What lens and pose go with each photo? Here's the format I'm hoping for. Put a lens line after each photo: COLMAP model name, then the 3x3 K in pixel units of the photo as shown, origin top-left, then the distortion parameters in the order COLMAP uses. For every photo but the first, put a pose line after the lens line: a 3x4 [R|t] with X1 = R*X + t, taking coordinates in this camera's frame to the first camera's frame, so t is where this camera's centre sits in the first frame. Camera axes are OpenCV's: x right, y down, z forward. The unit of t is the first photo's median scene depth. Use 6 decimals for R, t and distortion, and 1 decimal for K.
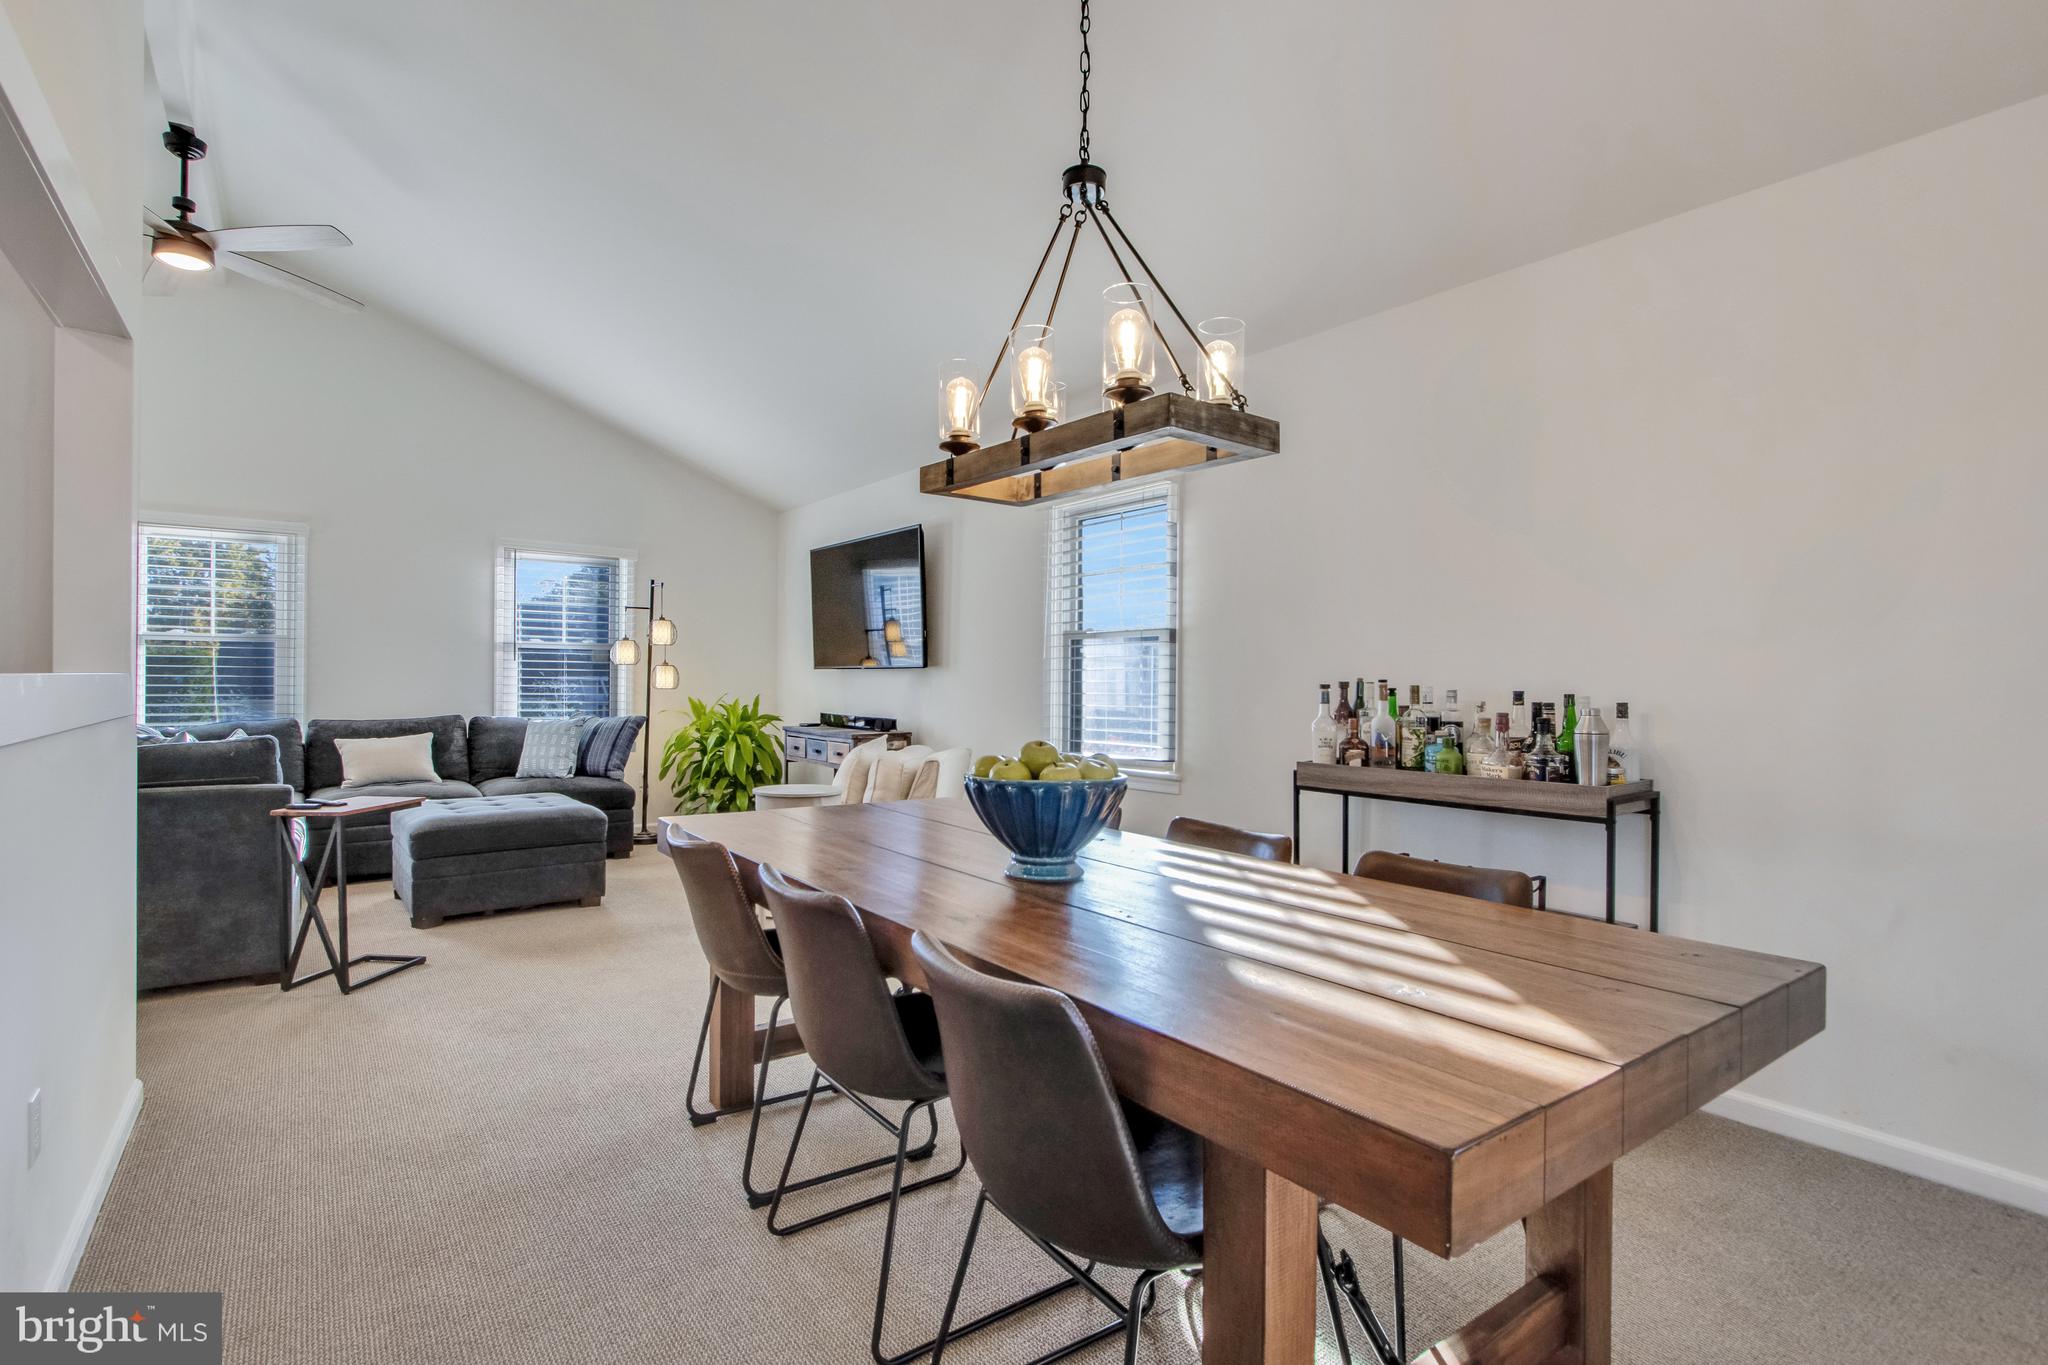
lens RADIAL K [[980.8, 0, 985.2], [0, 980.8, 675.3], [0, 0, 1]] dist [-0.001496, -0.000133]
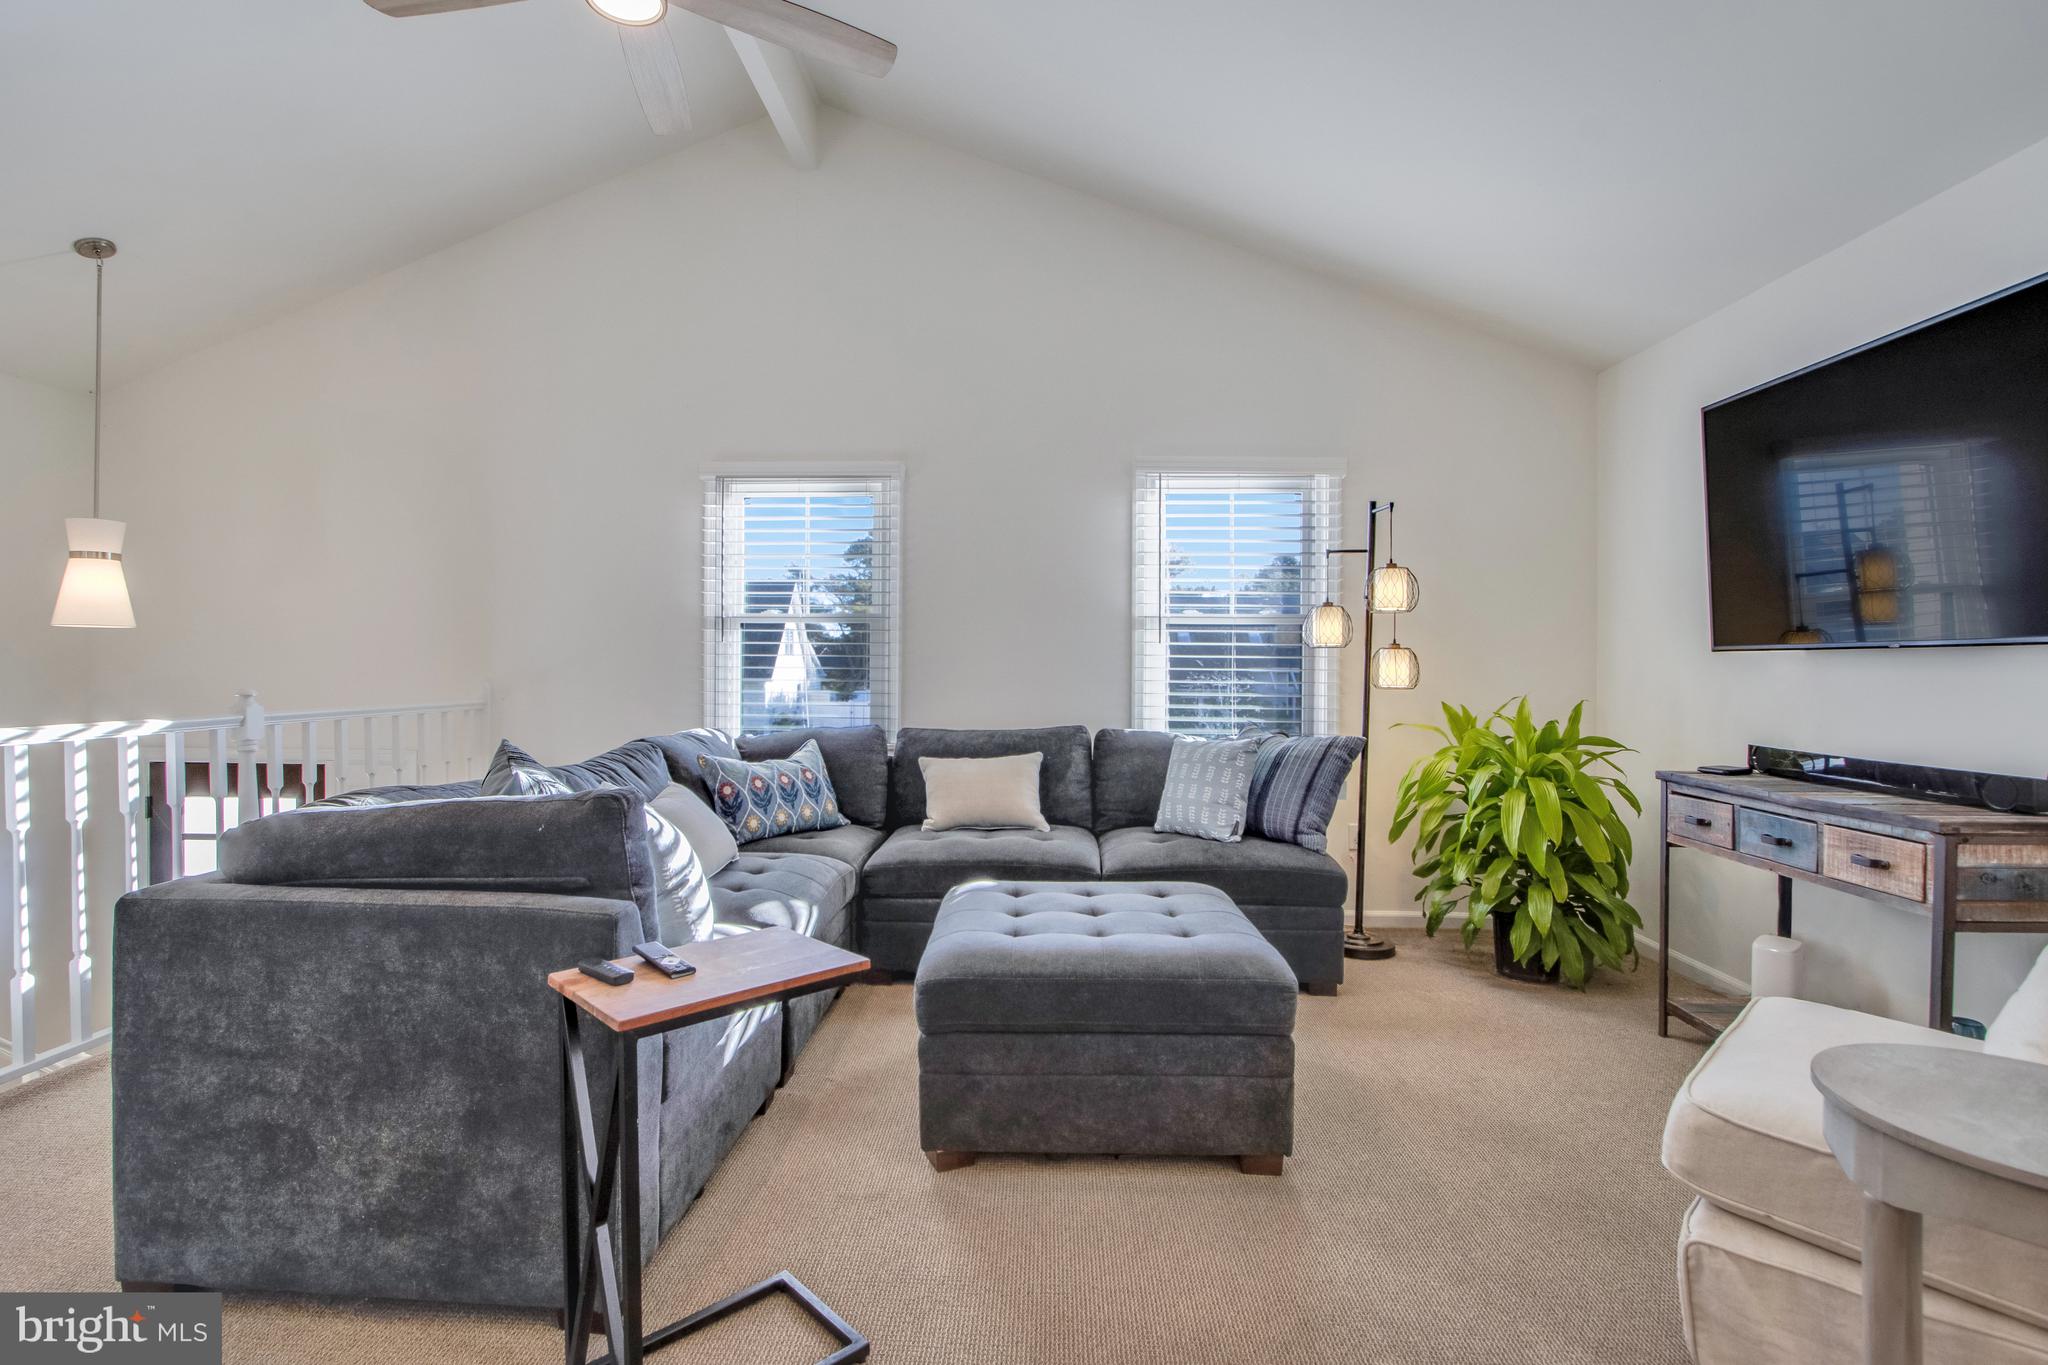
lens RADIAL K [[976.9, 0, 997.5], [0, 976.9, 669.3], [0, 0, 1]] dist [-0.003749, -0.000280]
pose [[0.783550, -0.001423, -0.621328, -0.167543], [0.003711, 0.999990, 0.002390, 0.000283], [0.621318, -0.004178, 0.783547, 0.442370]]
